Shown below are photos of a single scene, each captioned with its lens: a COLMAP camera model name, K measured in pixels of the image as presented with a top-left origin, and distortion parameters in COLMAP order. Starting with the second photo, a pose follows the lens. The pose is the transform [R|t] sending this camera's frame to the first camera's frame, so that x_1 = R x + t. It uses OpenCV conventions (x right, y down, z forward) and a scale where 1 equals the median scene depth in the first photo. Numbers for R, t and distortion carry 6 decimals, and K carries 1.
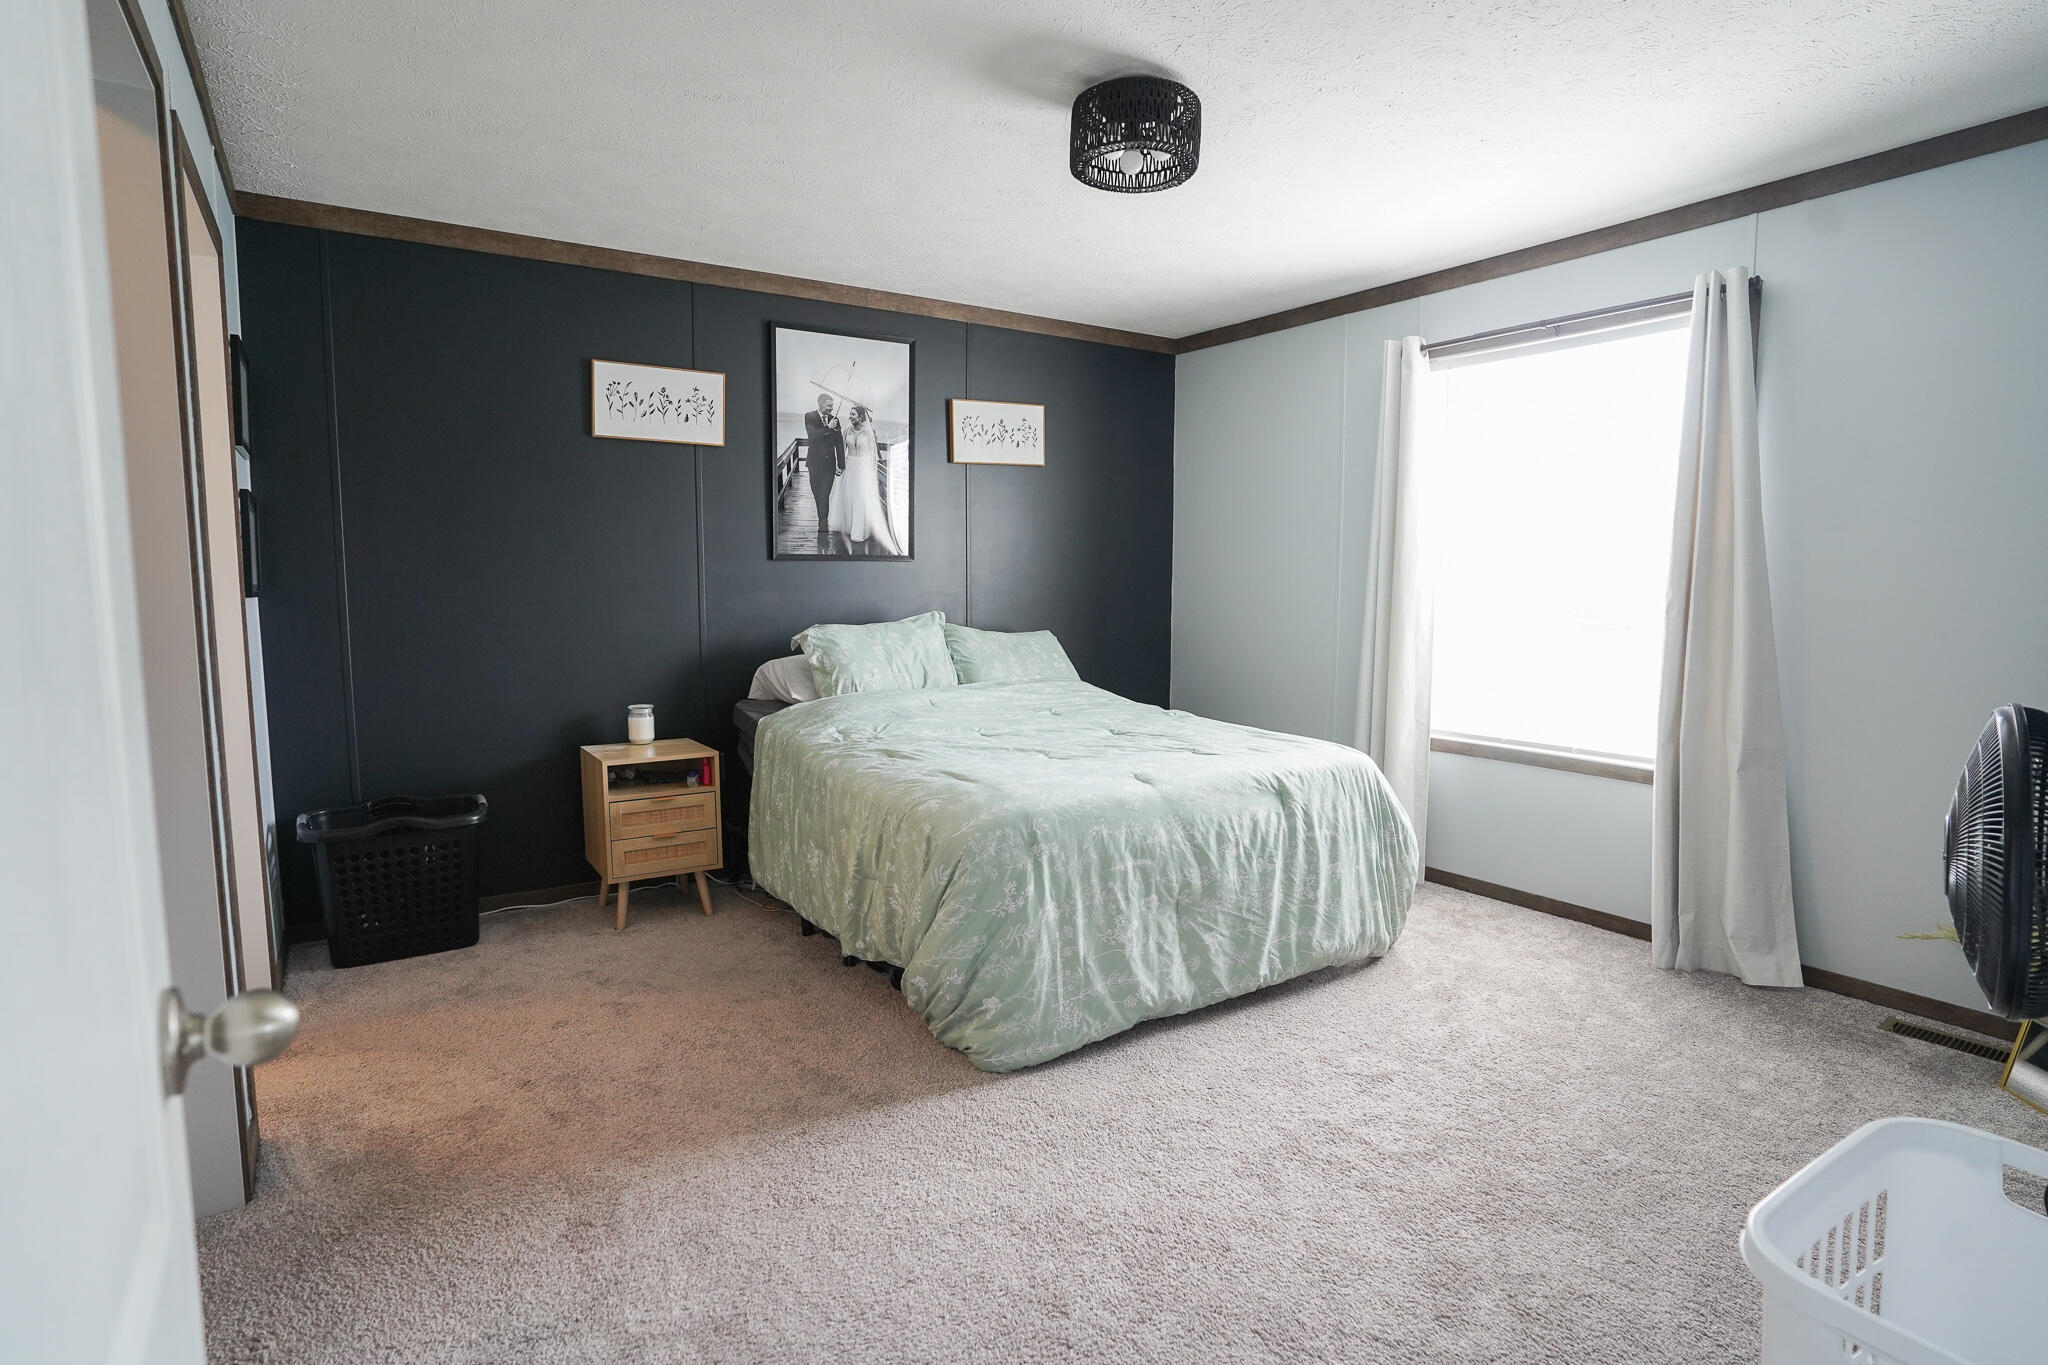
lens RADIAL K [[1032.3, 0, 1038.0], [0, 1032.3, 684.7], [0, 0, 1]] dist [-0.026619, 0.000466]
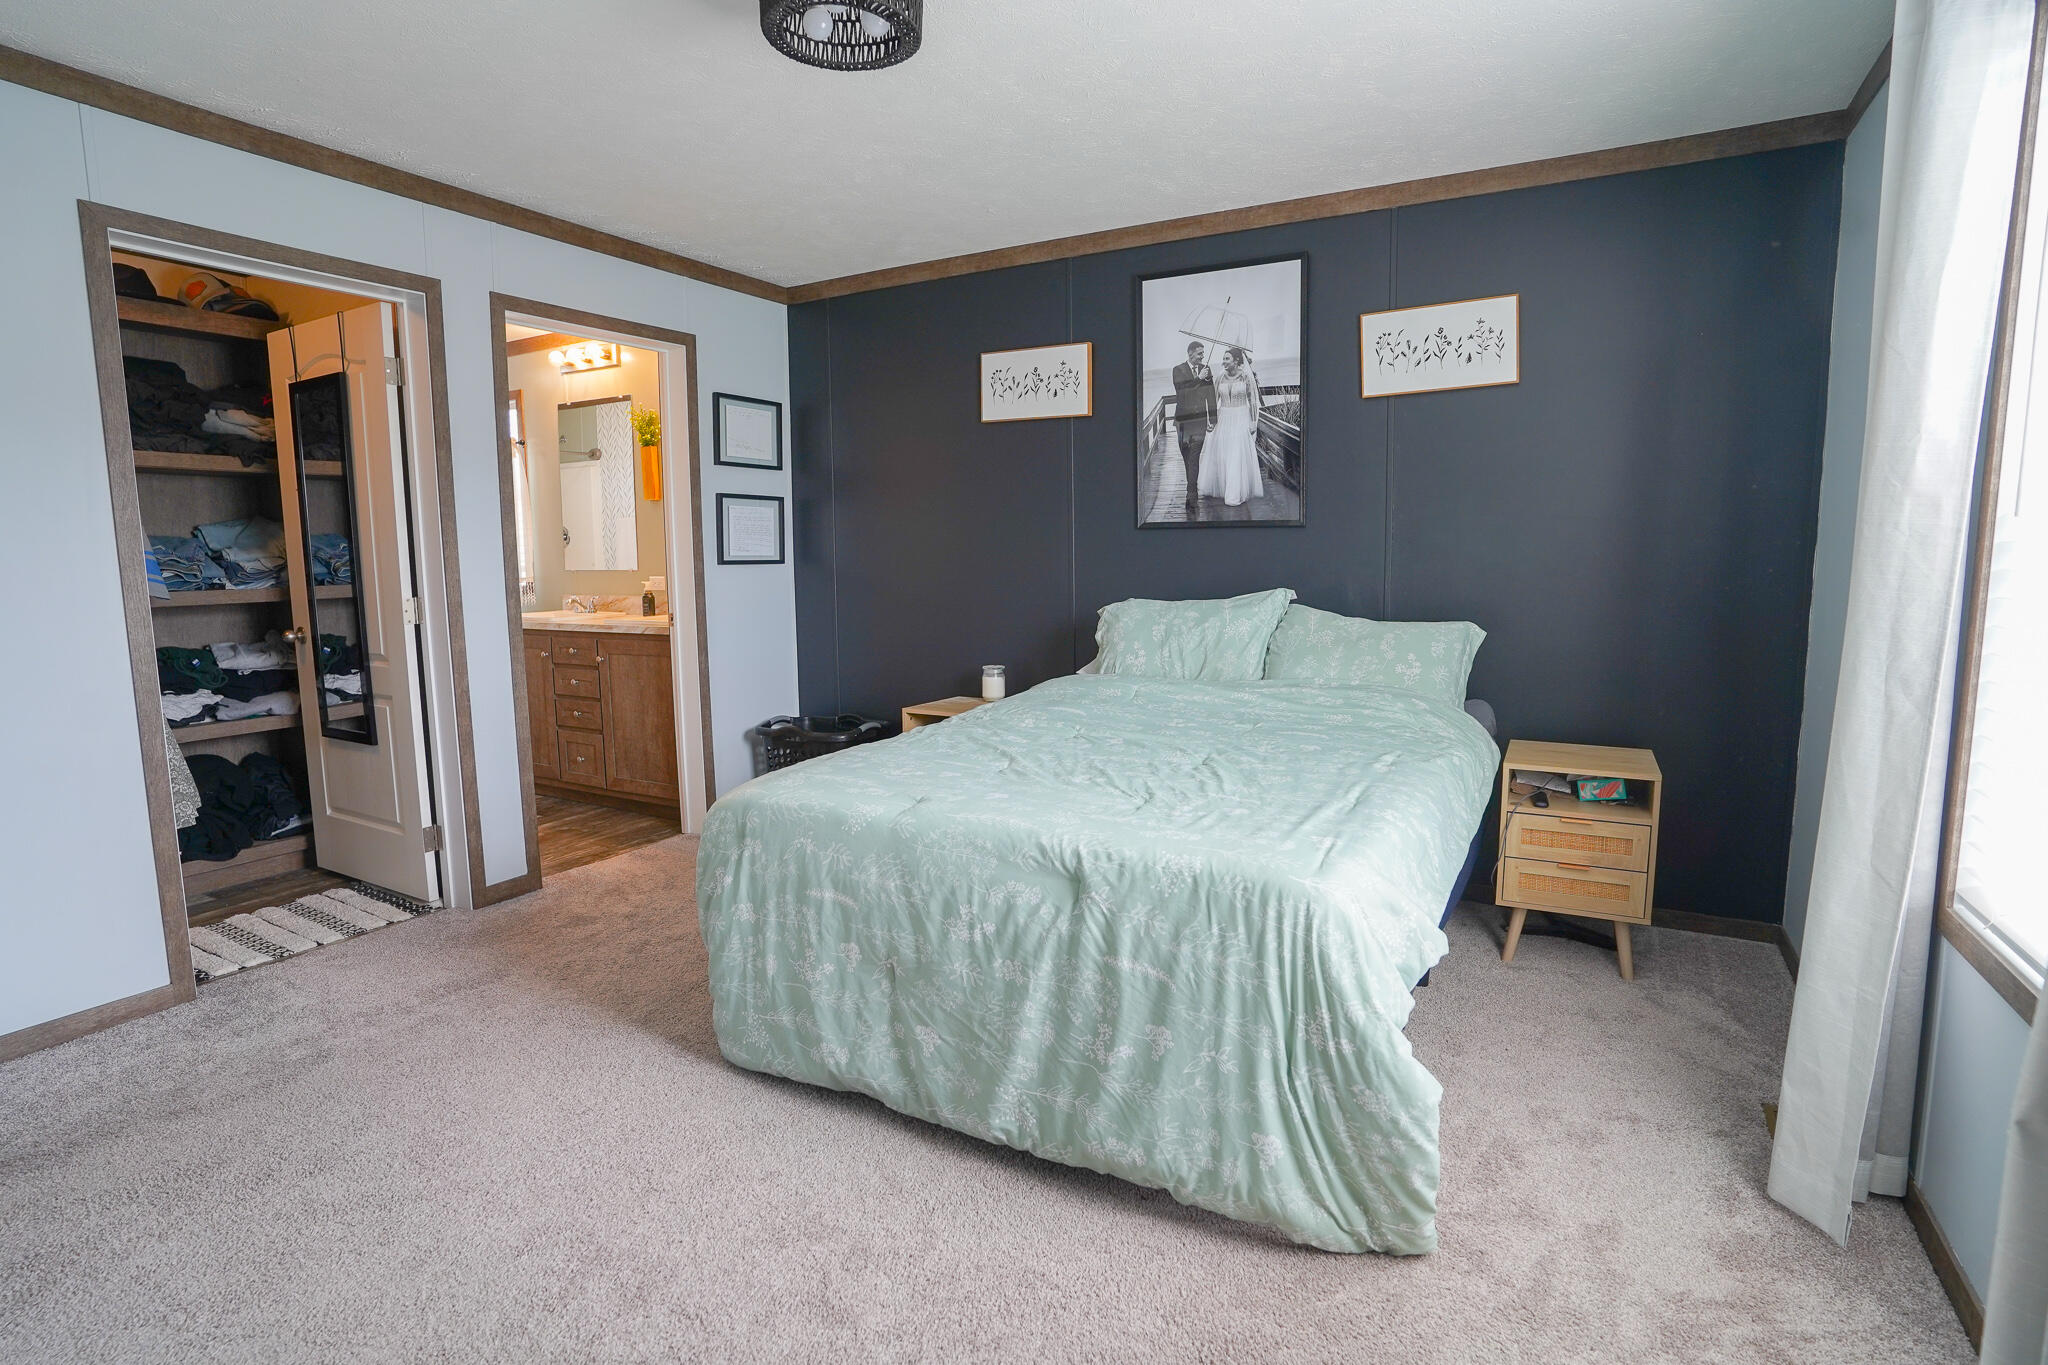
lens RADIAL K [[1042.1, 0, 1024.0], [0, 1042.1, 682.5], [0, 0, 1]] dist [-0.077517, 0.047792]
pose [[0.455263, 0.106873, -0.883920, 0.754121], [-0.086907, 0.993363, 0.075344, -0.060655], [0.886105, 0.042517, 0.461530, 0.647676]]
